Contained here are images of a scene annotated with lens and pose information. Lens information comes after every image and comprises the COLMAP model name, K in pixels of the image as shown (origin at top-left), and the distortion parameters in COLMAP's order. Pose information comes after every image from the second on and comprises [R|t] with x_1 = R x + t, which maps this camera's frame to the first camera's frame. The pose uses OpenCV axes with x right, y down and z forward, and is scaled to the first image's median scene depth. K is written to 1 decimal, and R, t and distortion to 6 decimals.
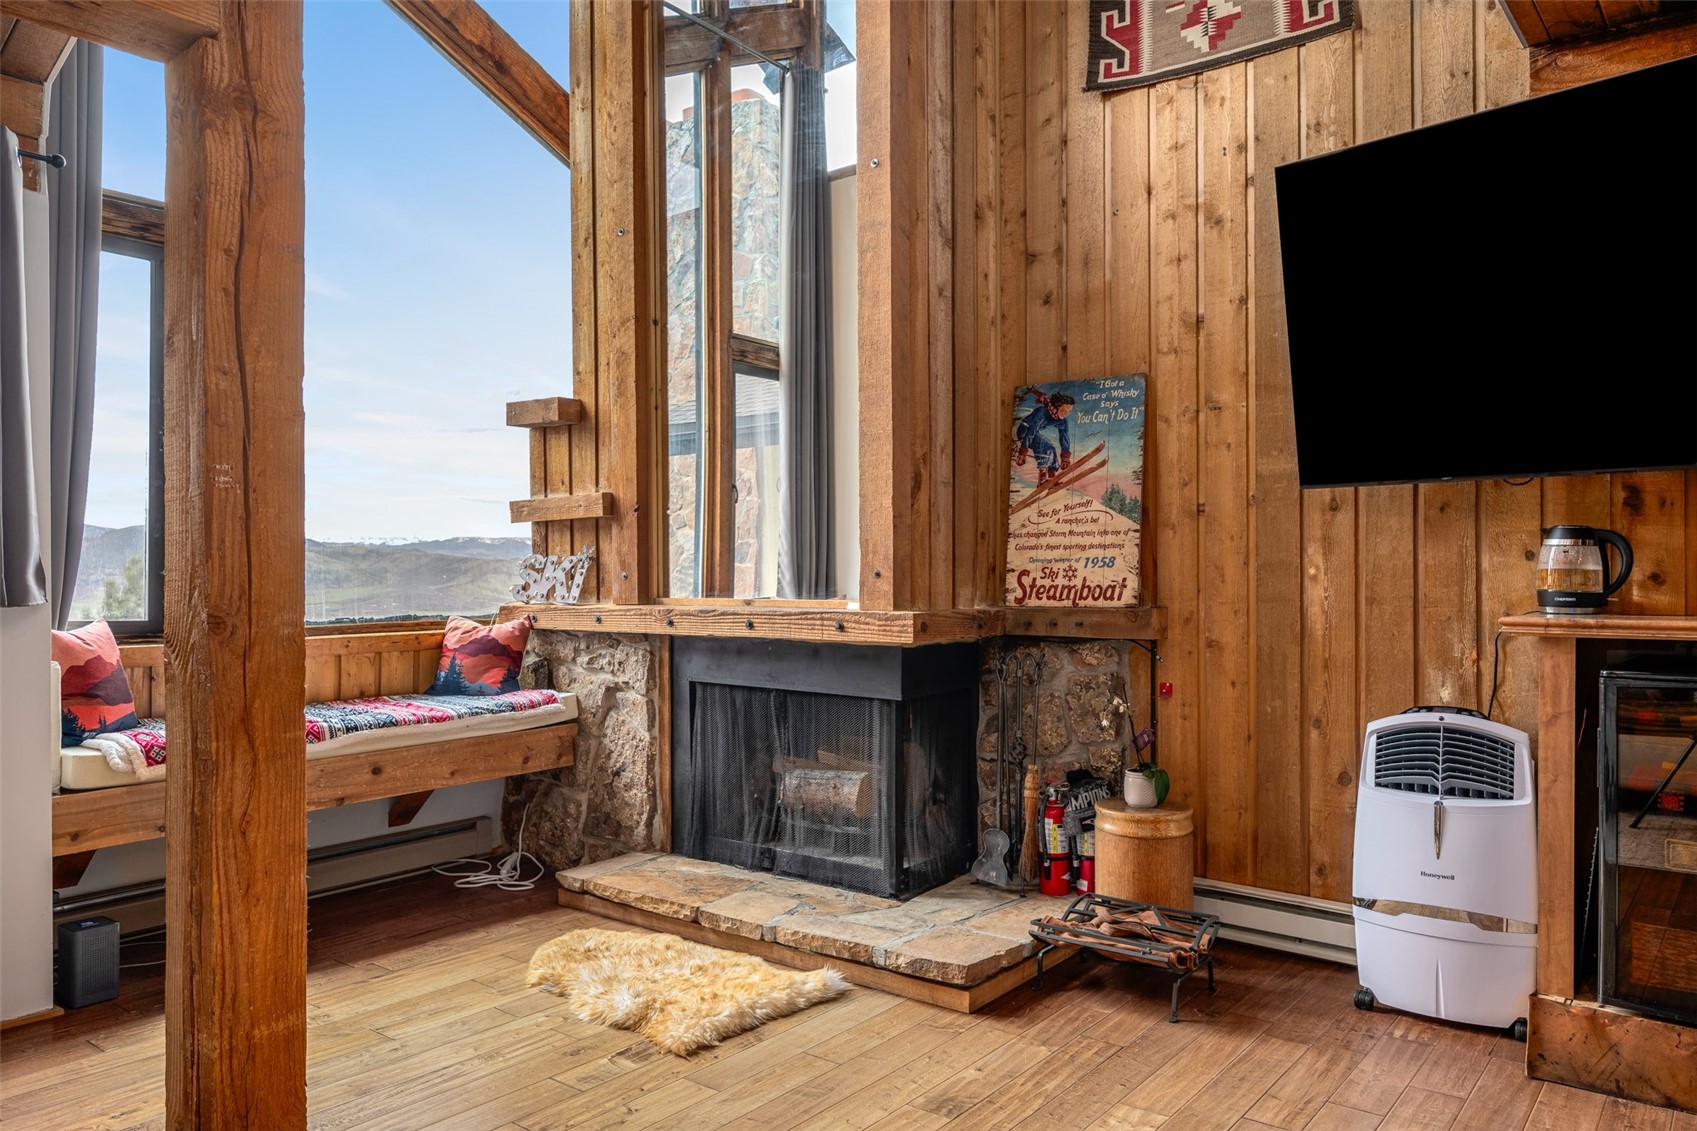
lens RADIAL K [[1171.5, 0, 842.0], [0, 1171.5, 564.7], [0, 0, 1]] dist [-0.000297, 0.002399]
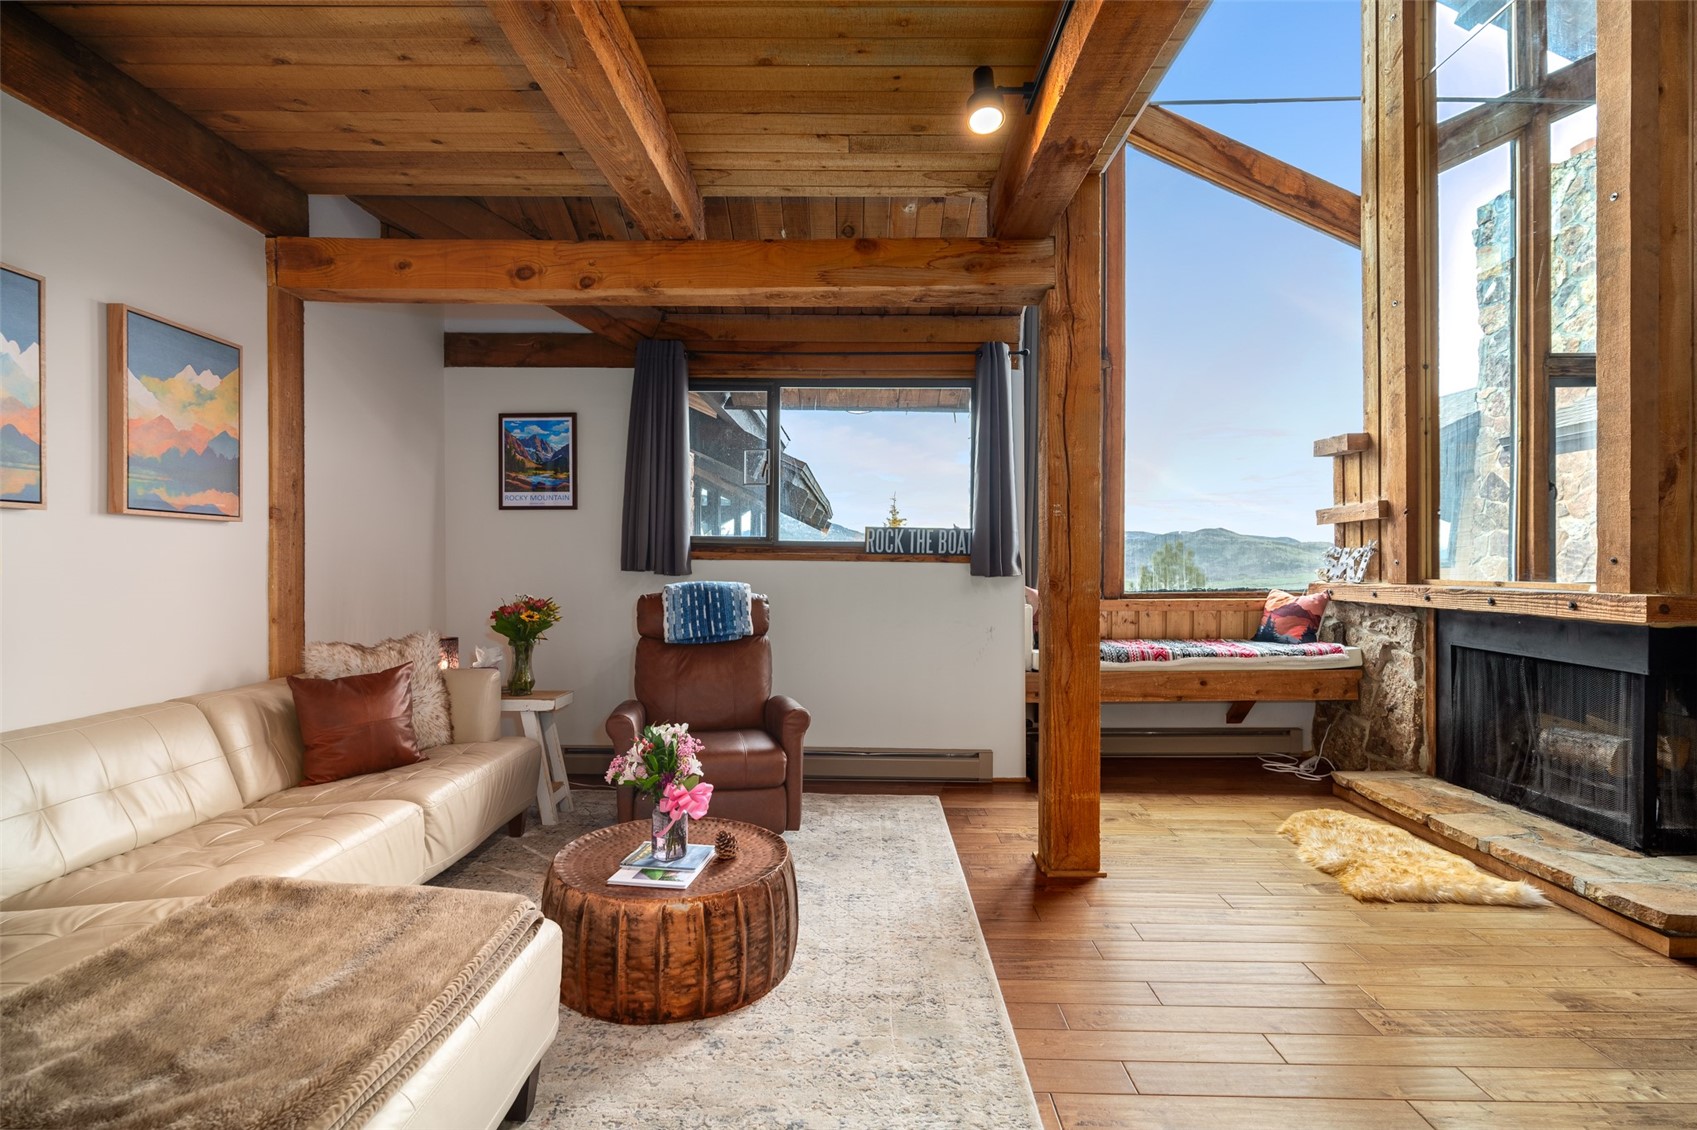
lens RADIAL K [[808.7, 0, 848.5], [0, 808.7, 565.0], [0, 0, 1]] dist [-0.004207, 0.000060]
pose [[0.606543, 0.004636, -0.795037, 0.190912], [0.004616, 0.999946, 0.009352, 0.001322], [0.795037, -0.009342, 0.606489, -0.058687]]
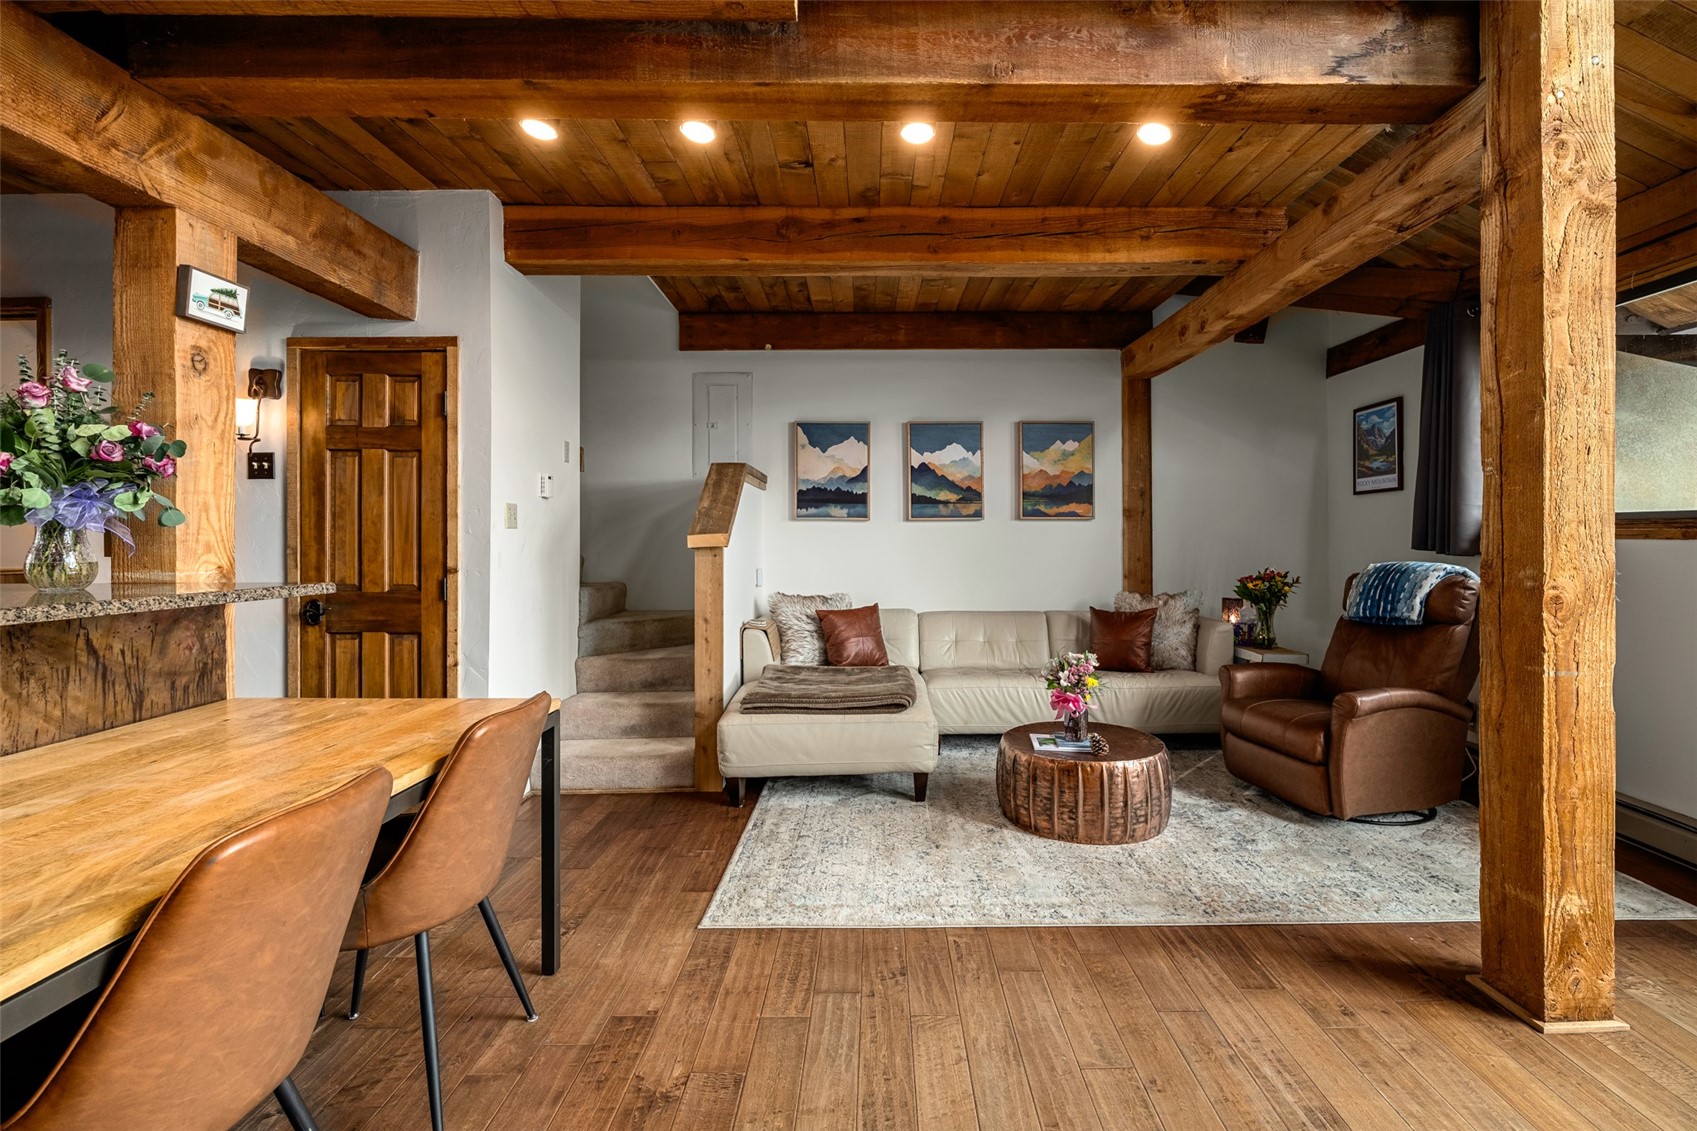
lens RADIAL K [[774.7, 0, 907.6], [0, 774.7, 540.6], [0, 0, 1]] dist [-0.003422, 0.000695]
pose [[-0.755645, 0.001313, -0.654980, 0.326842], [0.007234, 0.999954, -0.006342, 0.006709], [0.654942, -0.009530, -0.755619, 0.692388]]
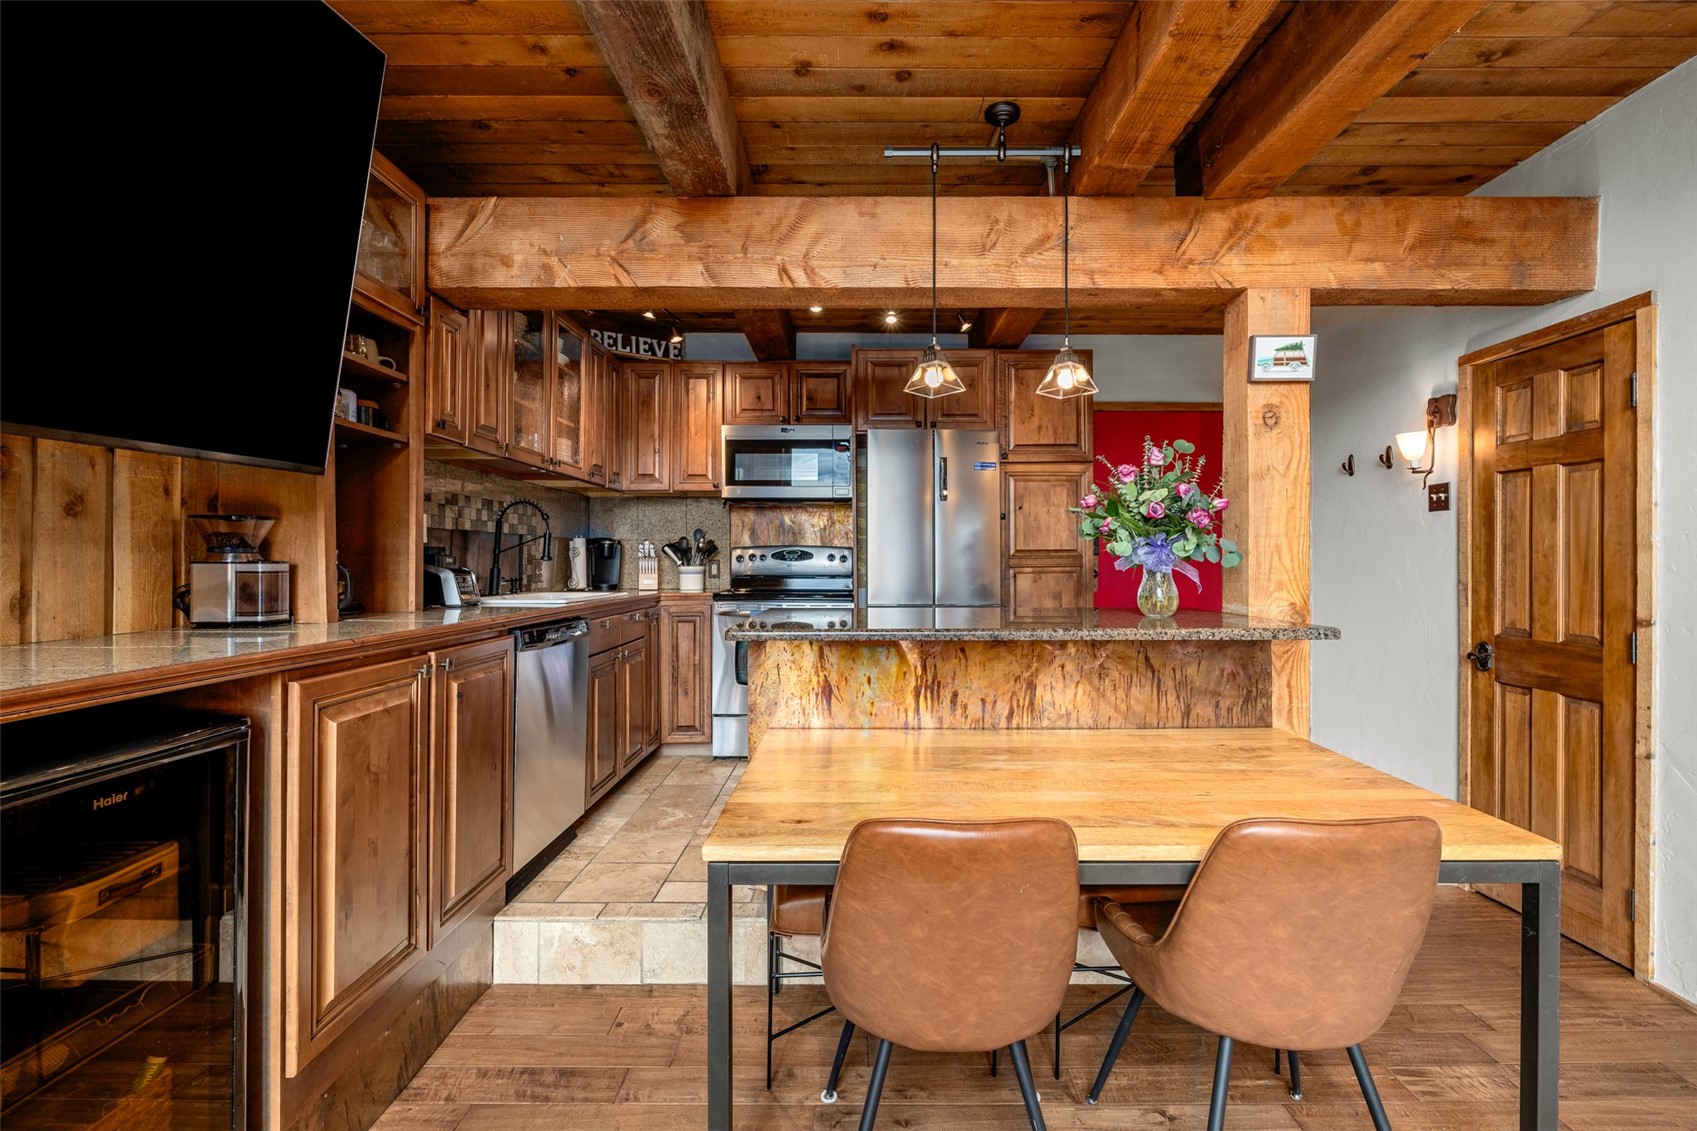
lens RADIAL K [[751.4, 0, 854.0], [0, 751.4, 556.2], [0, 0, 1]] dist [-0.006860, 0.000645]
pose [[-0.627120, 0.001477, 0.778922, 0.103075], [-0.008171, 0.999931, -0.008475, -0.009952], [-0.778880, -0.011679, -0.627064, 0.578178]]
